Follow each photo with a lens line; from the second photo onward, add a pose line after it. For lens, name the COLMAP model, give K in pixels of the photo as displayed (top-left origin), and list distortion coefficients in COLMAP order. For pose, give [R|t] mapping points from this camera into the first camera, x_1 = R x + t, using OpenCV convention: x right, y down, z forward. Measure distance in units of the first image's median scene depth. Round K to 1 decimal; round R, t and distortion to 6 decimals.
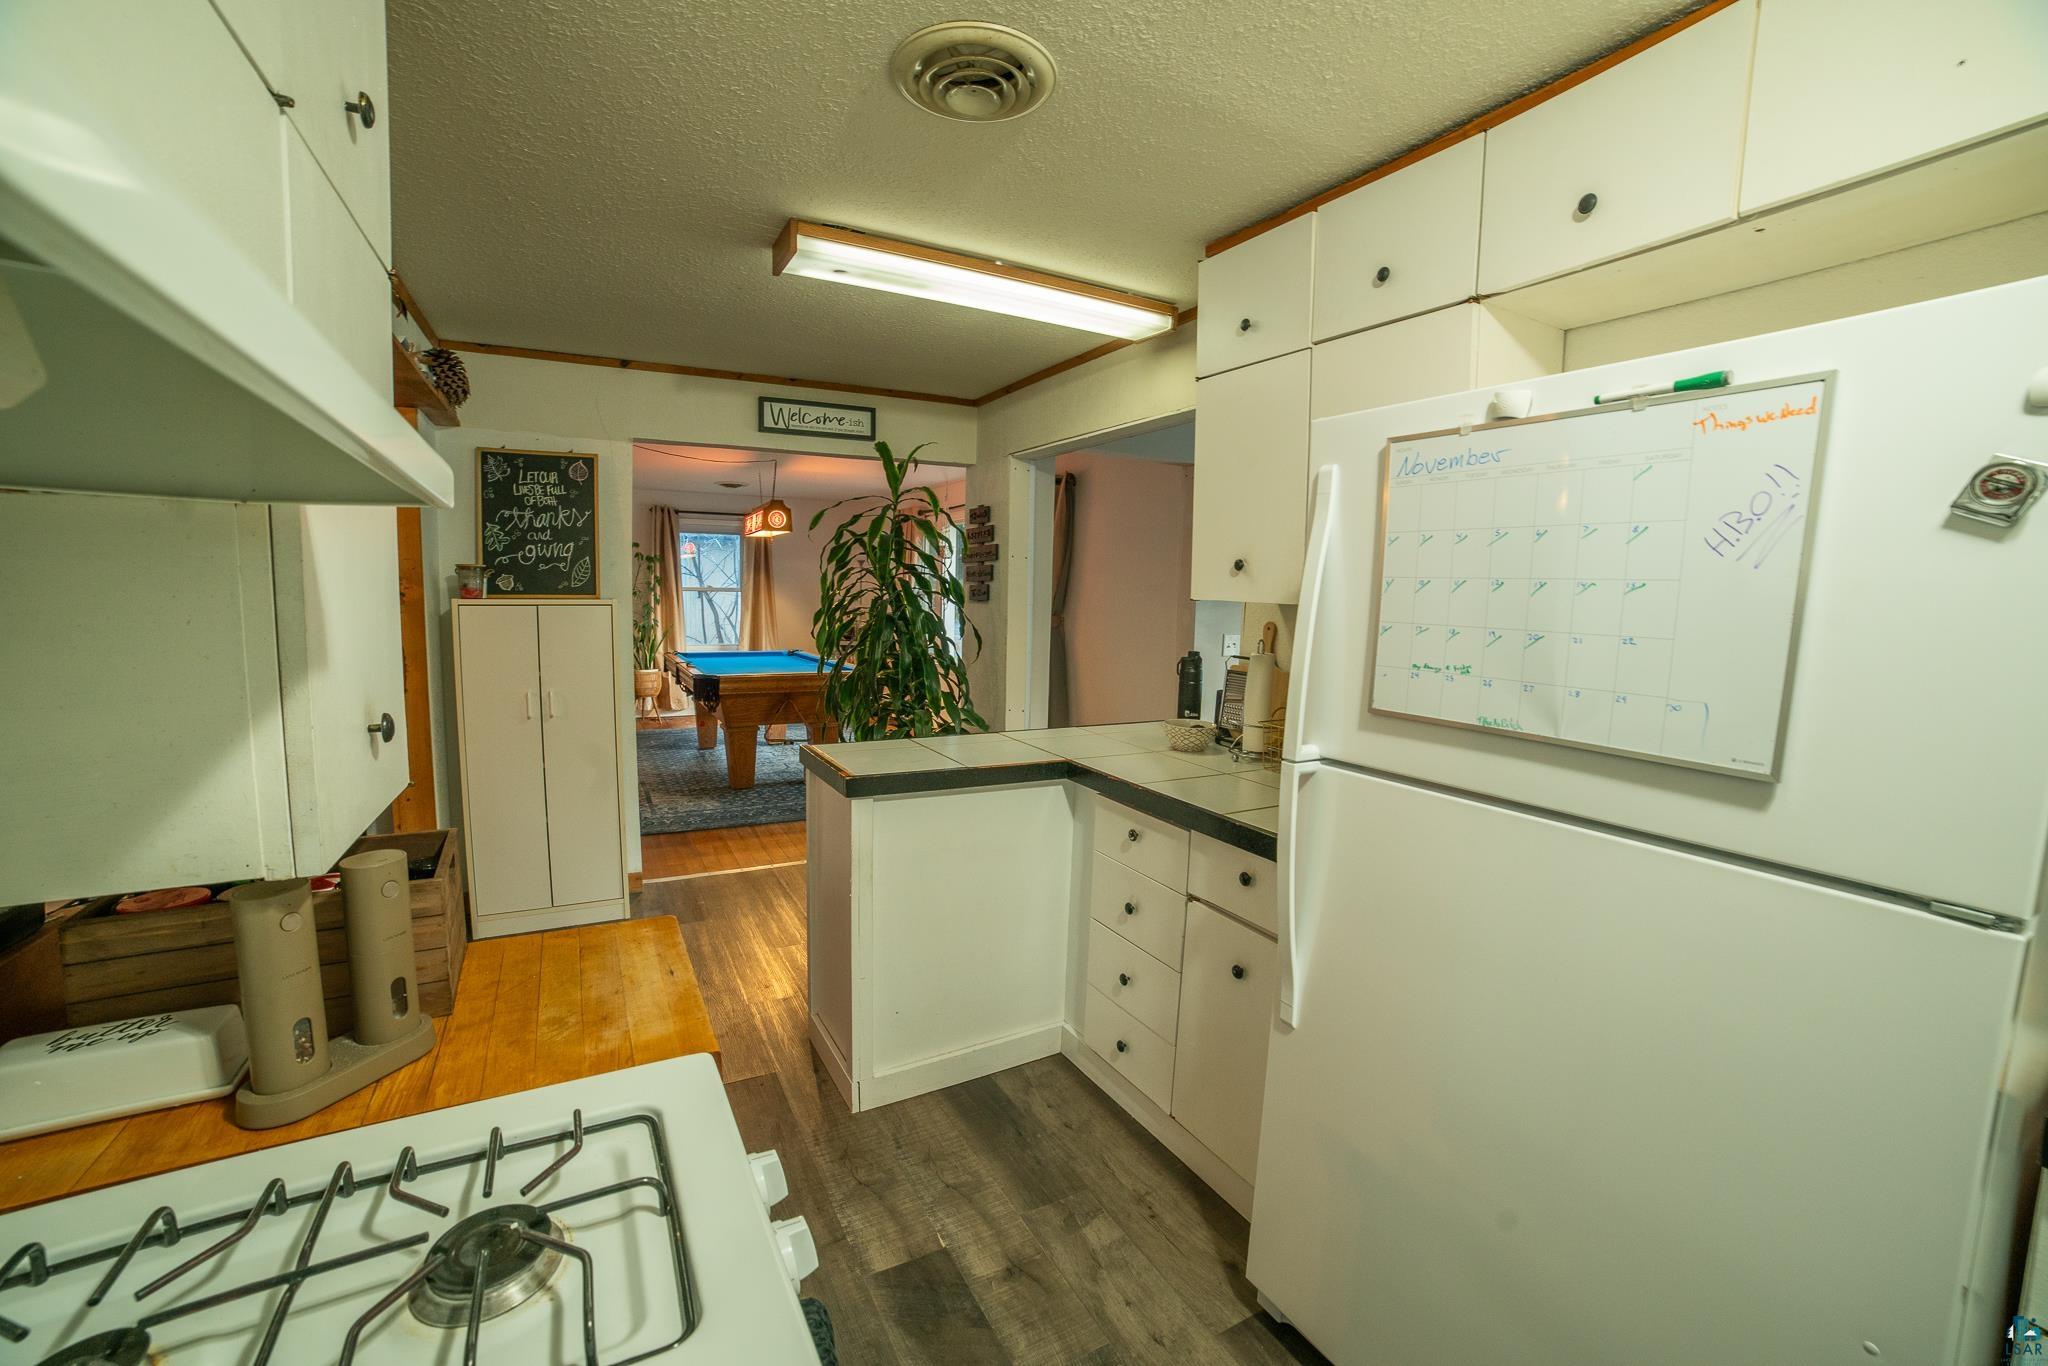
lens RADIAL K [[826.6, 0, 1021.1], [0, 826.6, 687.6], [0, 0, 1]] dist [0.025933, 0.000040]
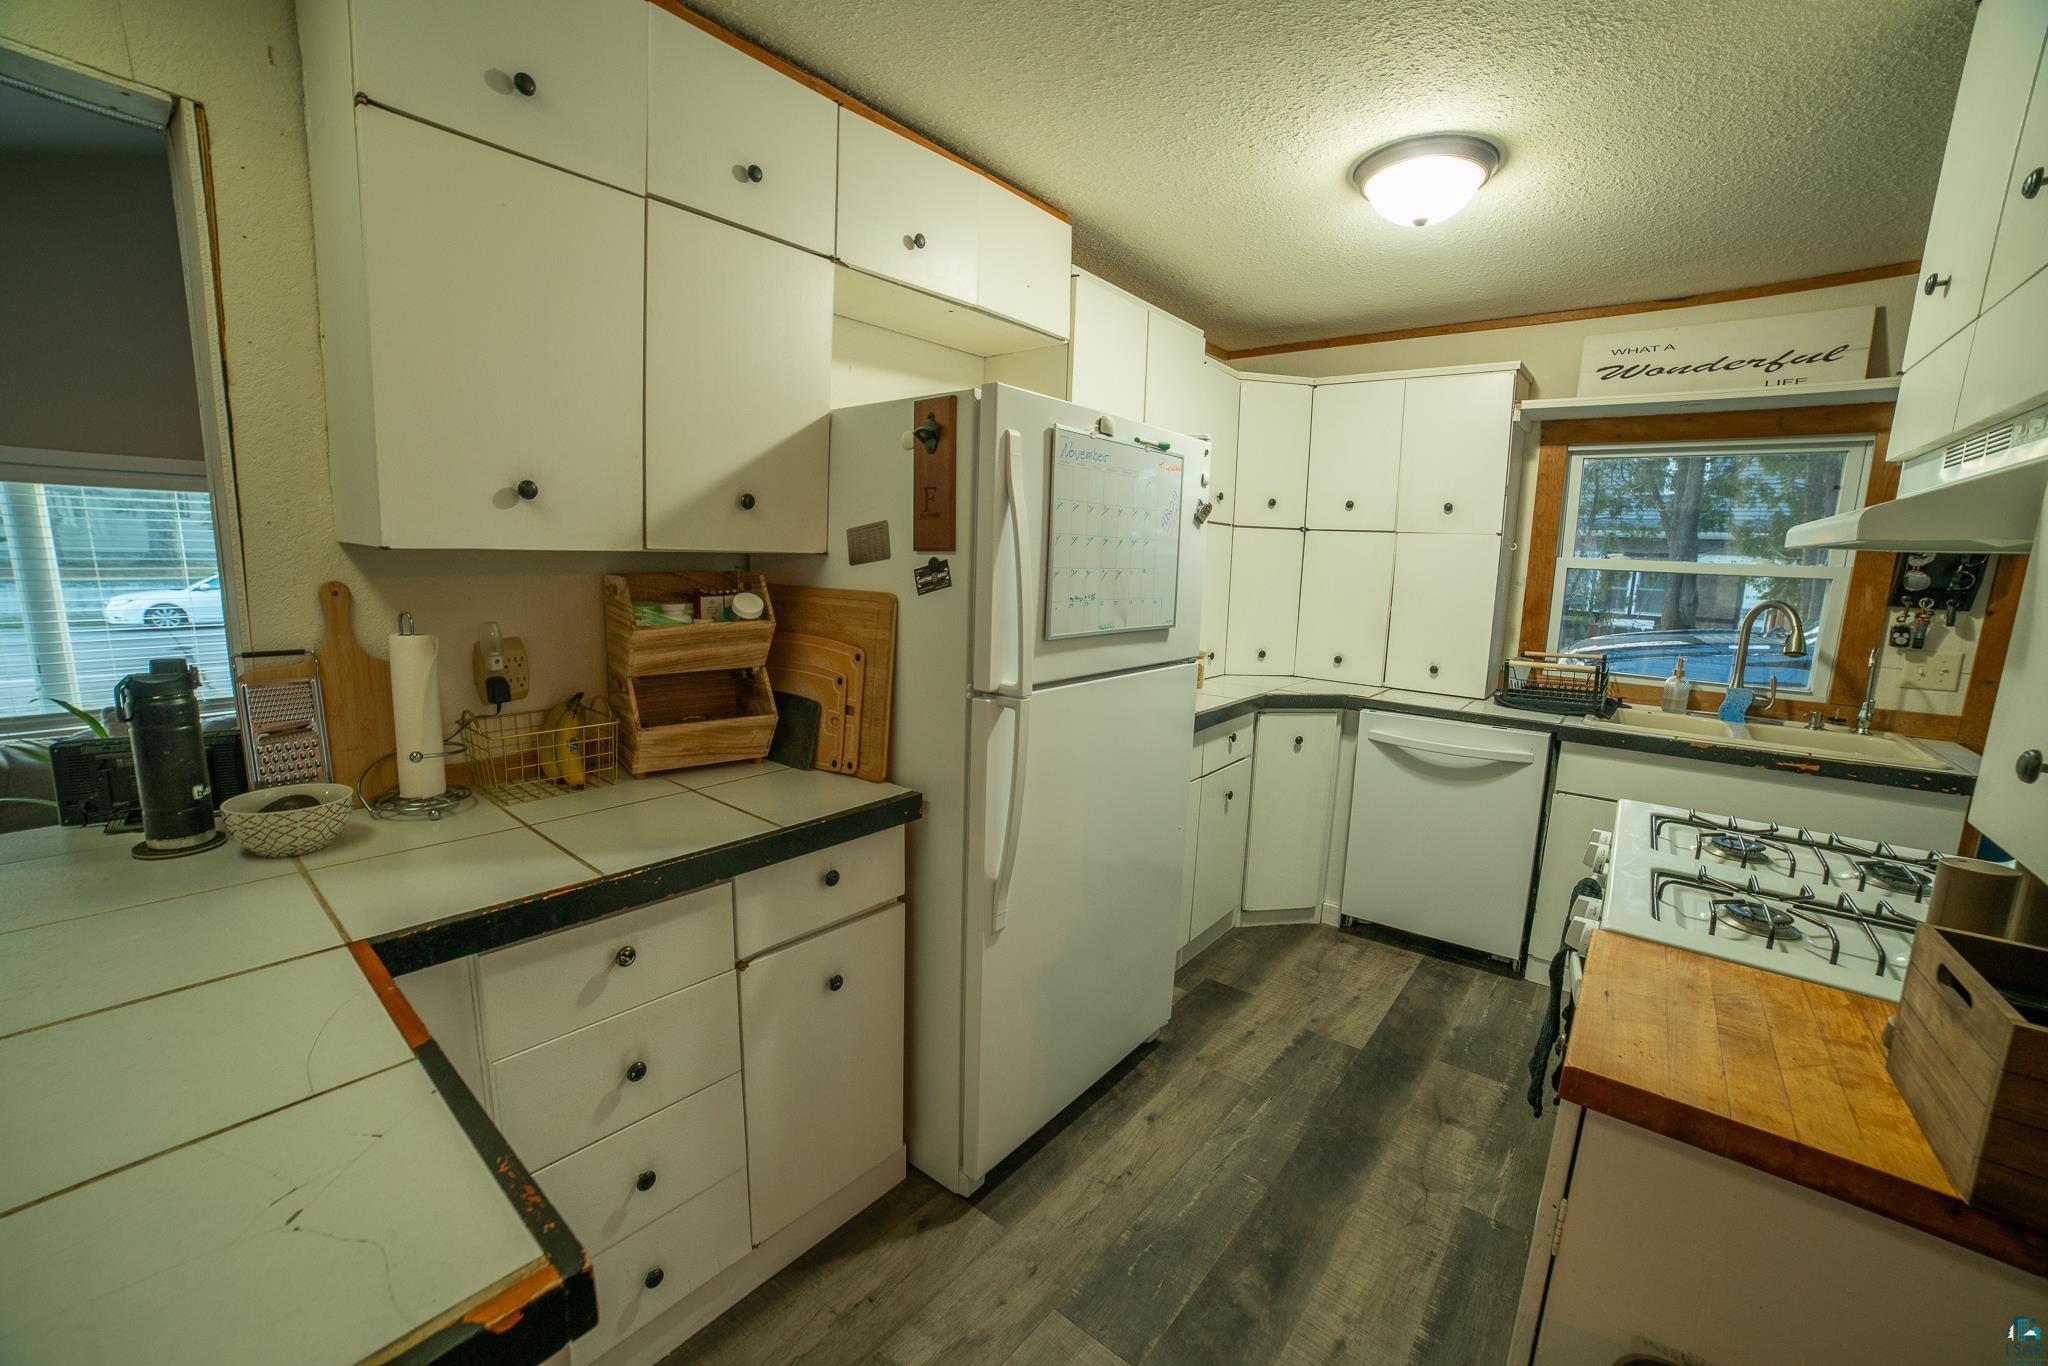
lens RADIAL K [[854.3, 0, 1024.7], [0, 854.3, 704.2], [0, 0, 1]] dist [-0.000424, 0.000037]
pose [[-0.353413, -0.195438, 0.914824, -0.501691], [0.082796, 0.967560, 0.238690, -0.120839], [-0.931796, 0.160100, -0.325767, 0.933060]]
